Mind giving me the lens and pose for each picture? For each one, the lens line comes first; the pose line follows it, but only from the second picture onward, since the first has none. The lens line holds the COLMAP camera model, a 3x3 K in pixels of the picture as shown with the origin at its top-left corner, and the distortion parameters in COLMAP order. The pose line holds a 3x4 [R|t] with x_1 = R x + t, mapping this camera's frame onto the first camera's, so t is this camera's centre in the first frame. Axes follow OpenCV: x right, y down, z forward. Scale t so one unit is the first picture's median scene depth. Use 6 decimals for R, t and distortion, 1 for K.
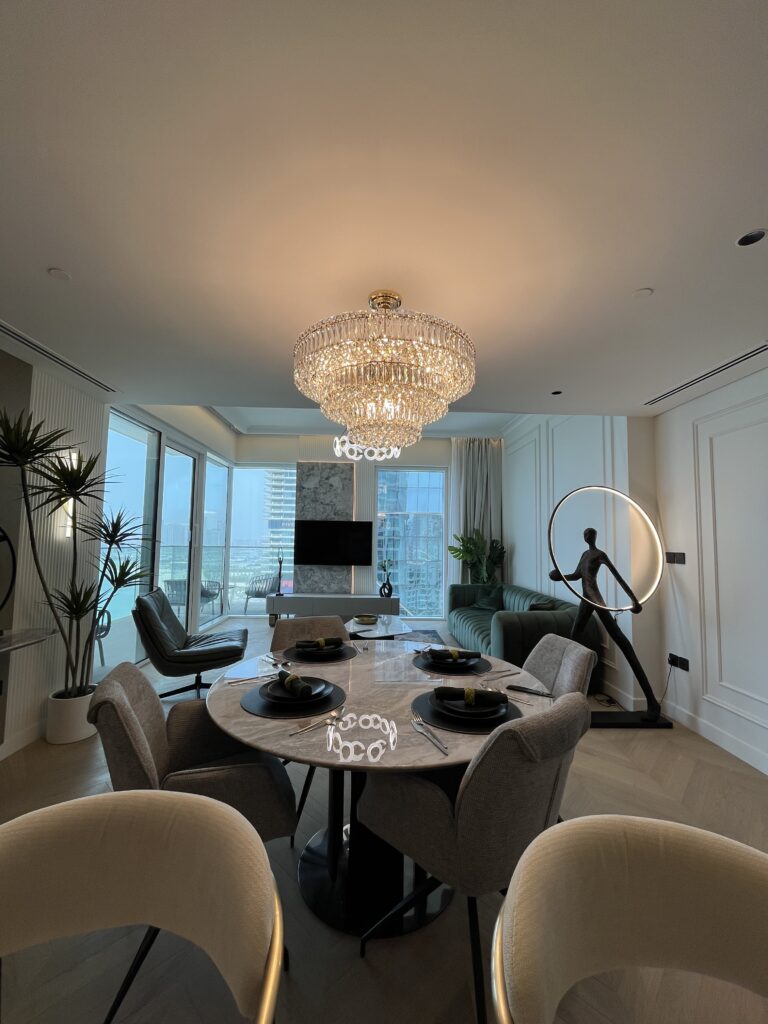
lens RADIAL K [[416.0, 0, 384.0], [0, 416.0, 512.0], [0, 0, 1]] dist [0.001187, -0.001236]
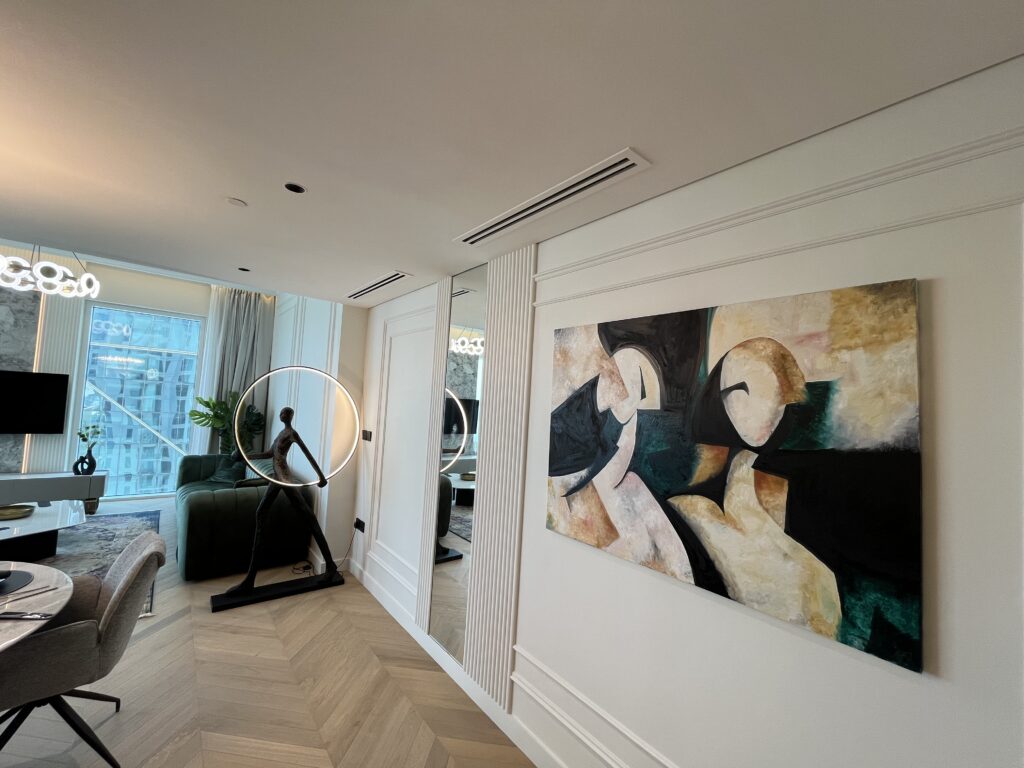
lens RADIAL K [[416.0, 0, 512.0], [0, 416.0, 384.0], [0, 0, 1]] dist [0.001187, -0.001236]
pose [[0.792158, 0.060719, 0.607288, 0.179301], [-0.087333, 0.996076, 0.014327, -0.048534], [-0.604035, -0.064386, 0.794353, -0.087401]]
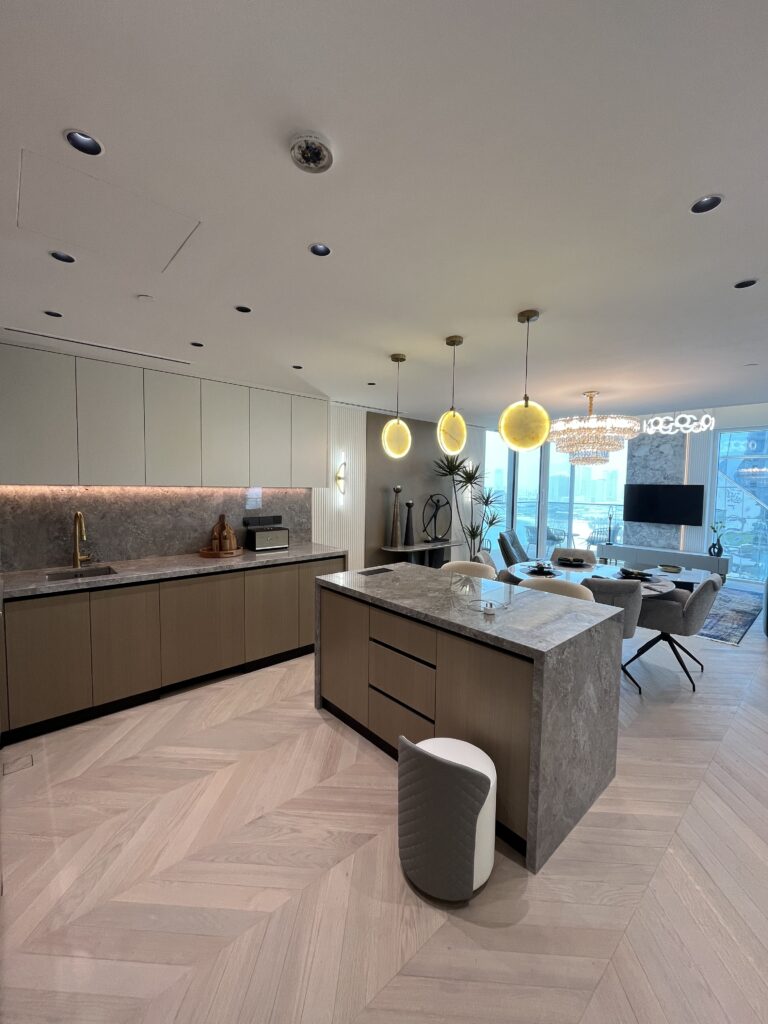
lens RADIAL K [[416.0, 0, 384.0], [0, 416.0, 512.0], [0, 0, 1]] dist [0.001187, -0.001236]
pose [[0.649338, 0.043629, -0.759247, 0.299861], [0.045784, 0.994300, 0.096292, -0.057797], [0.759120, -0.097288, 0.643639, -0.369434]]
